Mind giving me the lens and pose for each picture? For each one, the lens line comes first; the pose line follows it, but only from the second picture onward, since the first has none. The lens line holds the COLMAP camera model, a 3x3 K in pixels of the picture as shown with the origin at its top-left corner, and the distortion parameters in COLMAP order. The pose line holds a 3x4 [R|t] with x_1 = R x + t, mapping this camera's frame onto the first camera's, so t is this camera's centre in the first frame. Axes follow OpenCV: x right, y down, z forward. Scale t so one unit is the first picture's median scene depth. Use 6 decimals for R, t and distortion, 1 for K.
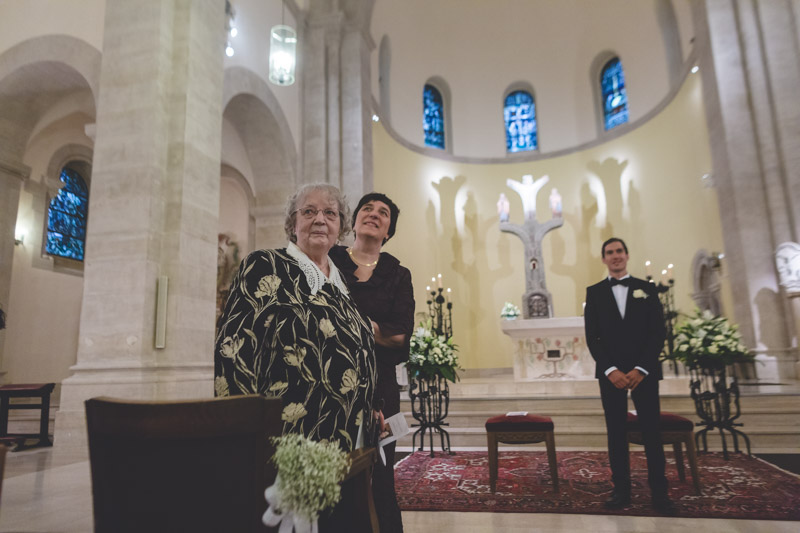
lens RADIAL K [[541.2, 0, 396.8], [0, 541.2, 267.6], [0, 0, 1]] dist [0.005641, -0.001122]
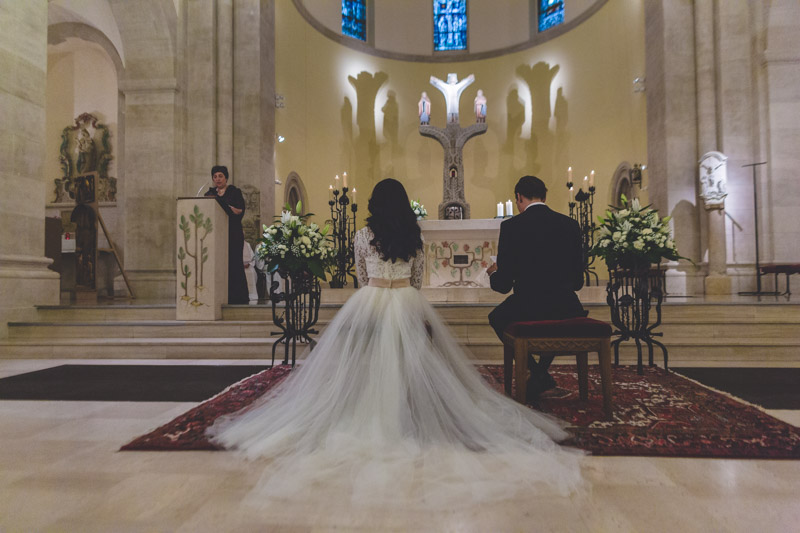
lens RADIAL K [[541.2, 0, 396.8], [0, 541.2, 267.6], [0, 0, 1]] dist [0.005641, -0.001122]
pose [[0.990510, 0.025345, 0.135085, 0.049224], [-0.044885, 0.988613, 0.143630, 0.036639], [-0.129906, -0.148331, 0.980369, 0.105533]]
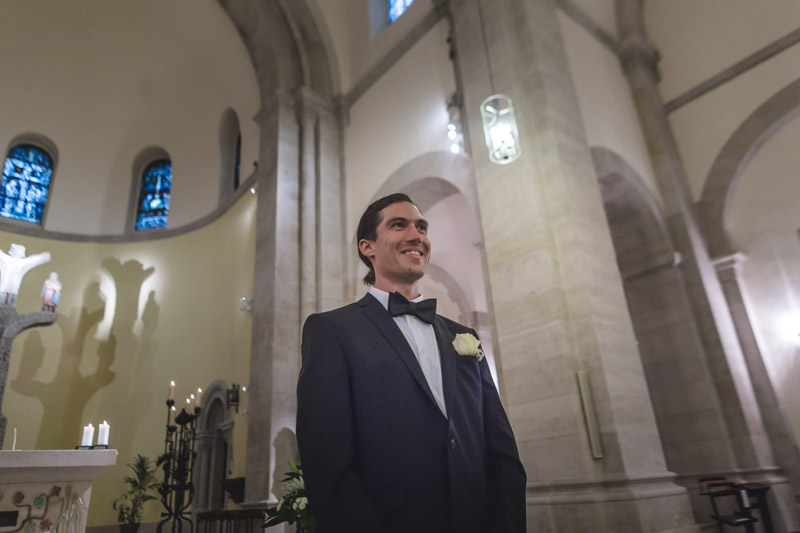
lens RADIAL K [[541.2, 0, 396.8], [0, 541.2, 267.6], [0, 0, 1]] dist [0.005641, -0.001122]
pose [[0.612768, 0.298106, 0.731880, 0.045486], [-0.101340, 0.948117, -0.301336, 0.033730], [-0.783738, 0.110481, 0.611186, 0.251324]]
